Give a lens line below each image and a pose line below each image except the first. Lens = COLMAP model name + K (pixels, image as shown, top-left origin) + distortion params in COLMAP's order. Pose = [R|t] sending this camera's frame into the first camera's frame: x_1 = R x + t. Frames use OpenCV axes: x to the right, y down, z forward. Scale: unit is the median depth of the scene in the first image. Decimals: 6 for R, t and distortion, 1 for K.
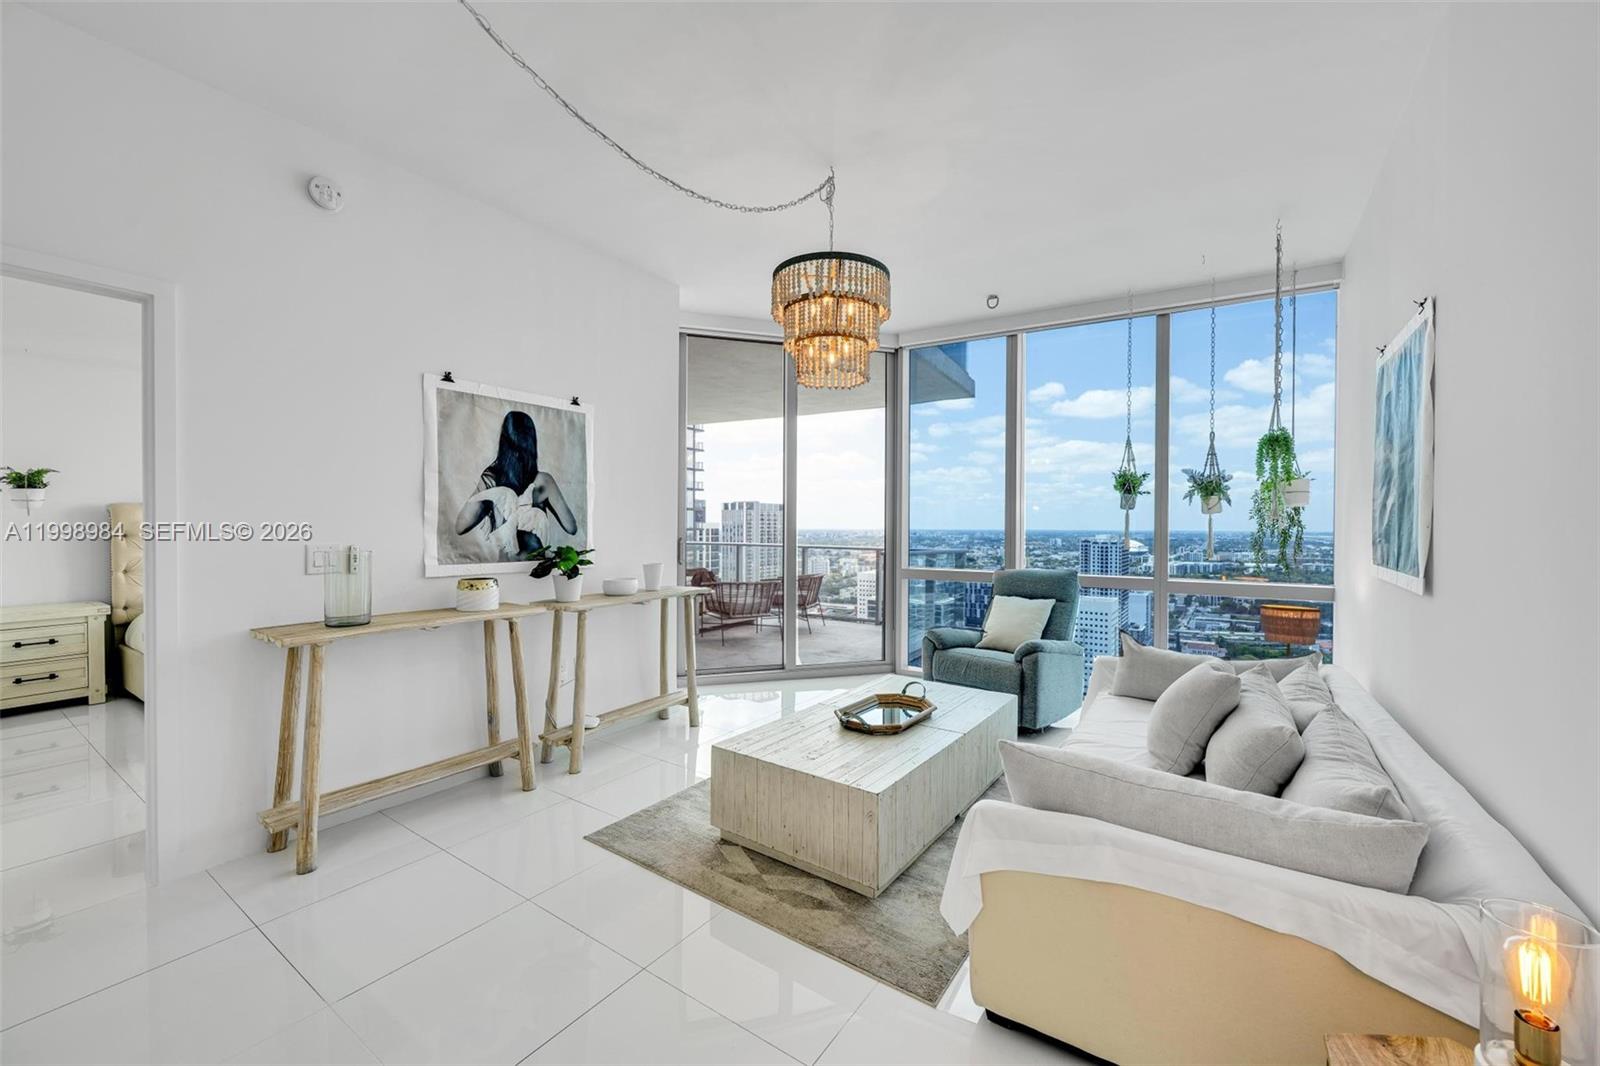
lens RADIAL K [[631.6, 0, 793.6], [0, 631.6, 529.3], [0, 0, 1]] dist [-0.009602, -0.000252]
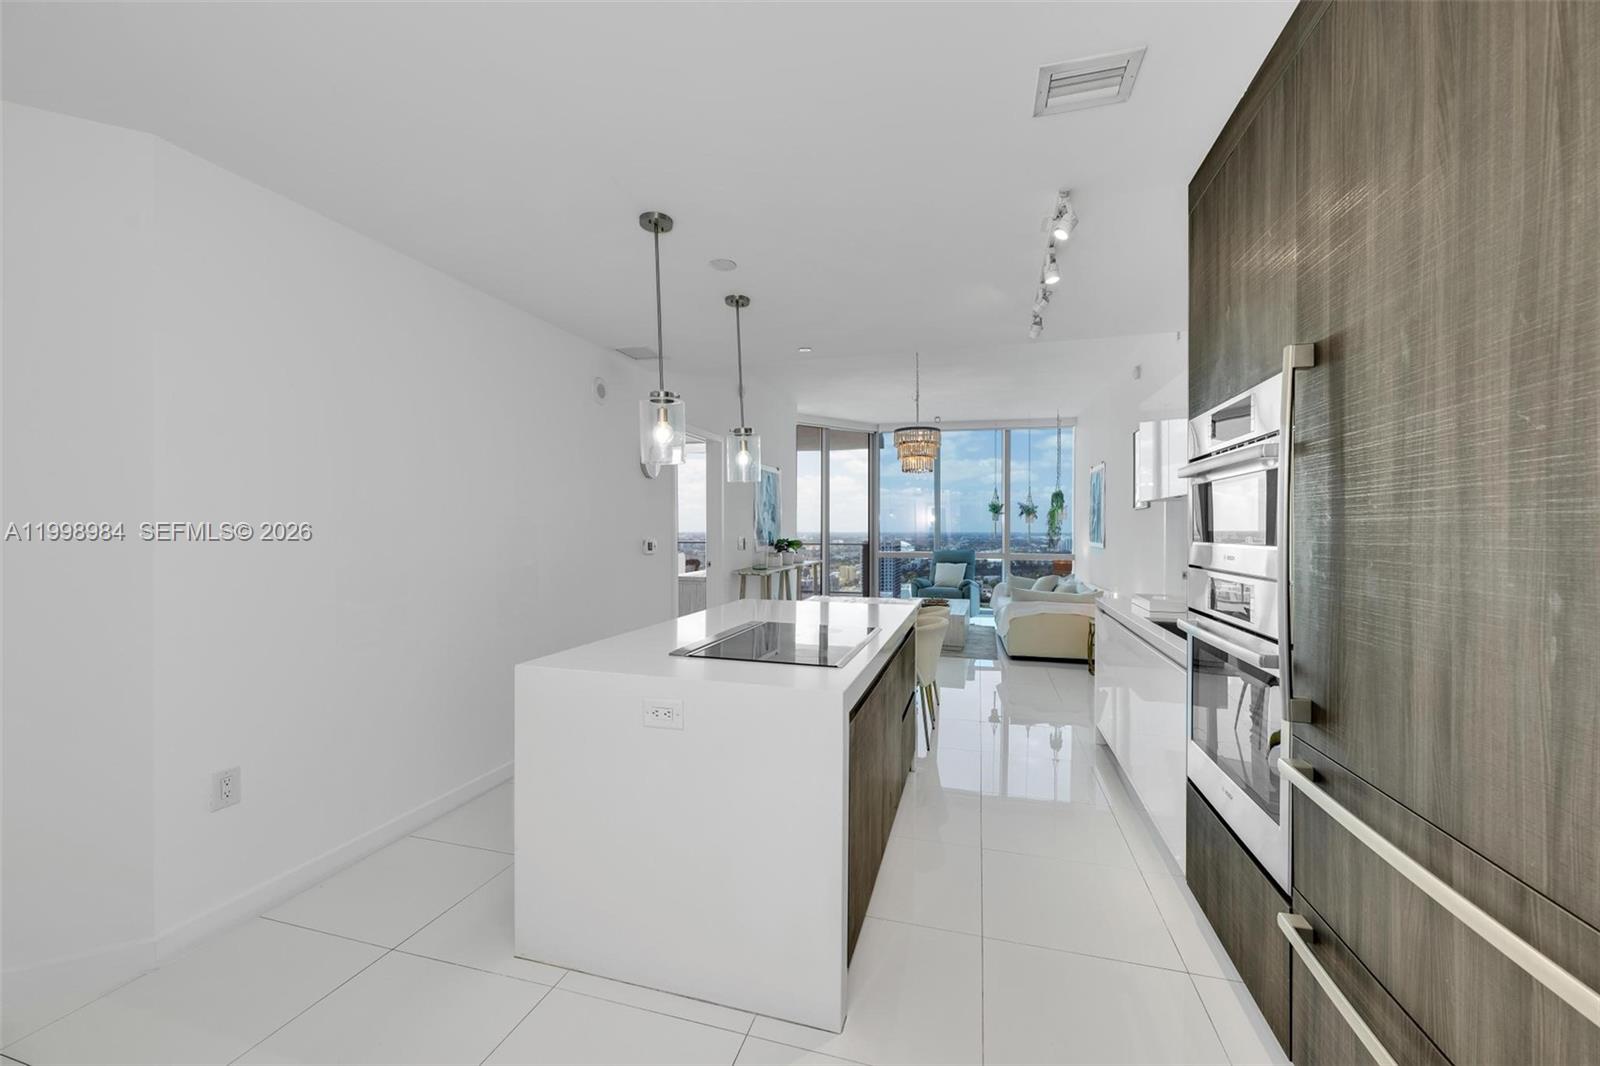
lens RADIAL K [[631.6, 0, 798.0], [0, 631.6, 535.4], [0, 0, 1]] dist [-0.009602, -0.000252]
pose [[0.946045, -0.006666, 0.323966, -1.038584], [0.004796, 0.999967, 0.006569, 0.000912], [-0.323999, -0.004661, 0.946046, -1.059364]]
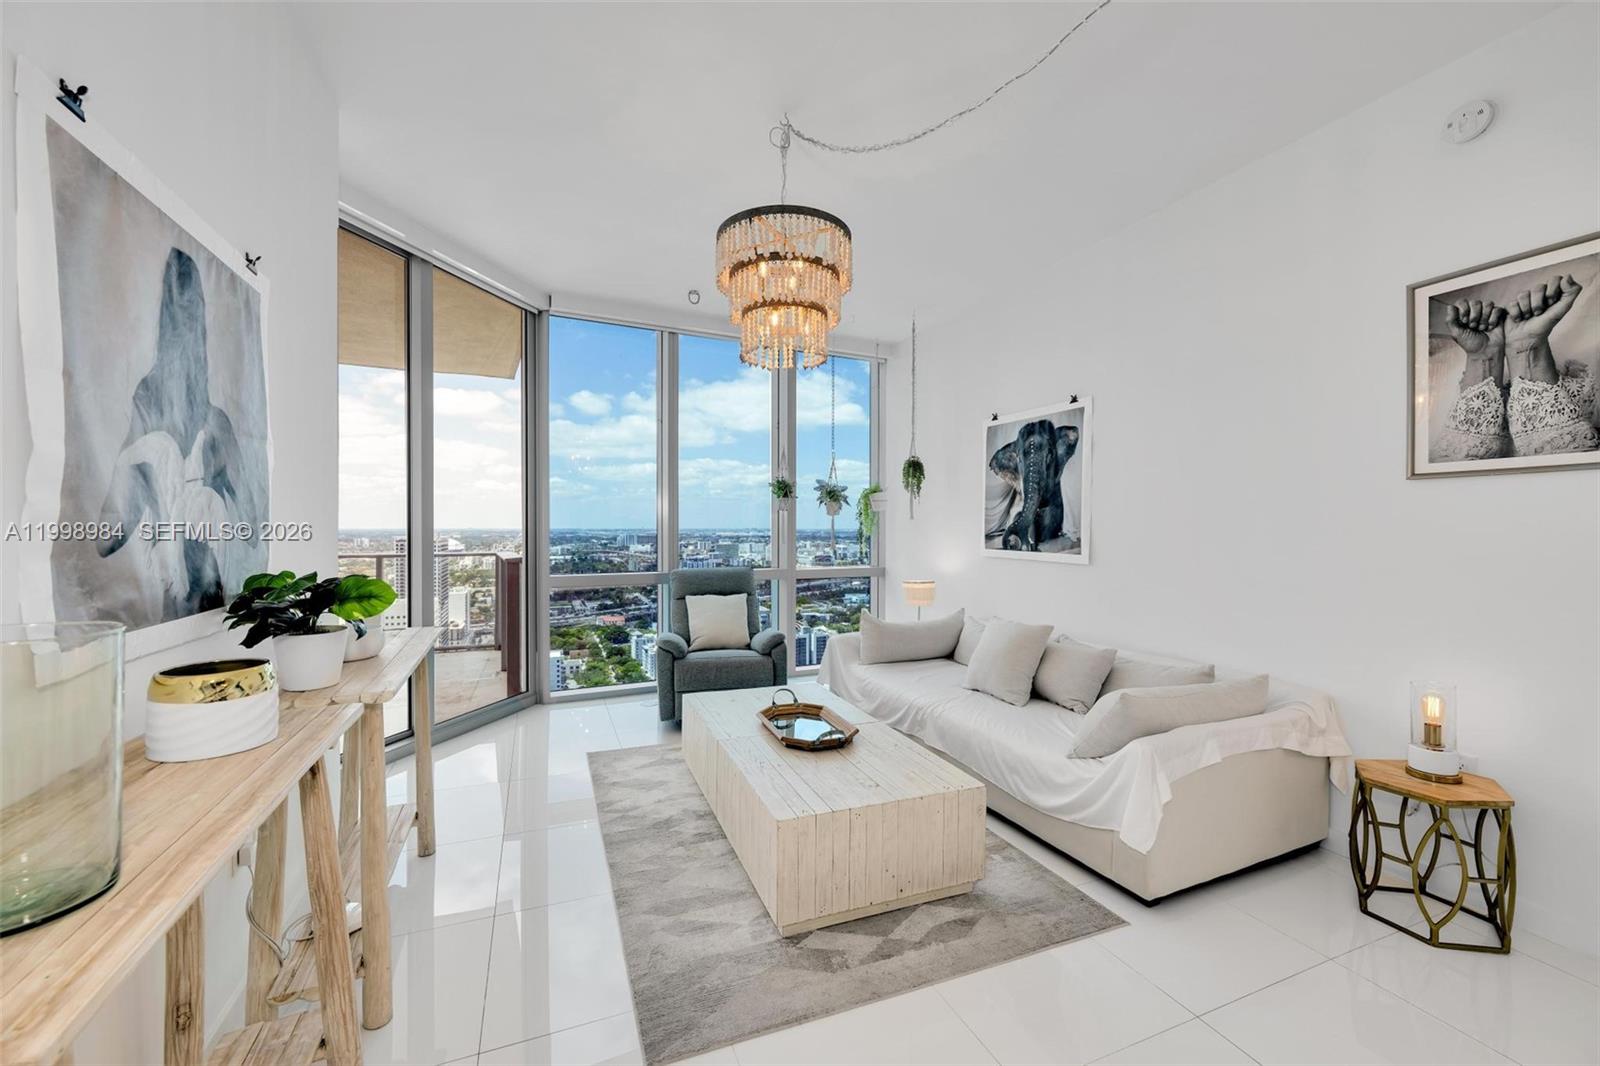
lens RADIAL K [[631.6, 0, 795.7], [0, 631.6, 532.7], [0, 0, 1]] dist [-0.009602, -0.000252]
pose [[0.545797, -0.013035, 0.837816, -0.564247], [0.007107, 0.999915, 0.010927, -0.004957], [-0.837887, -0.000009, 0.545843, 0.439688]]
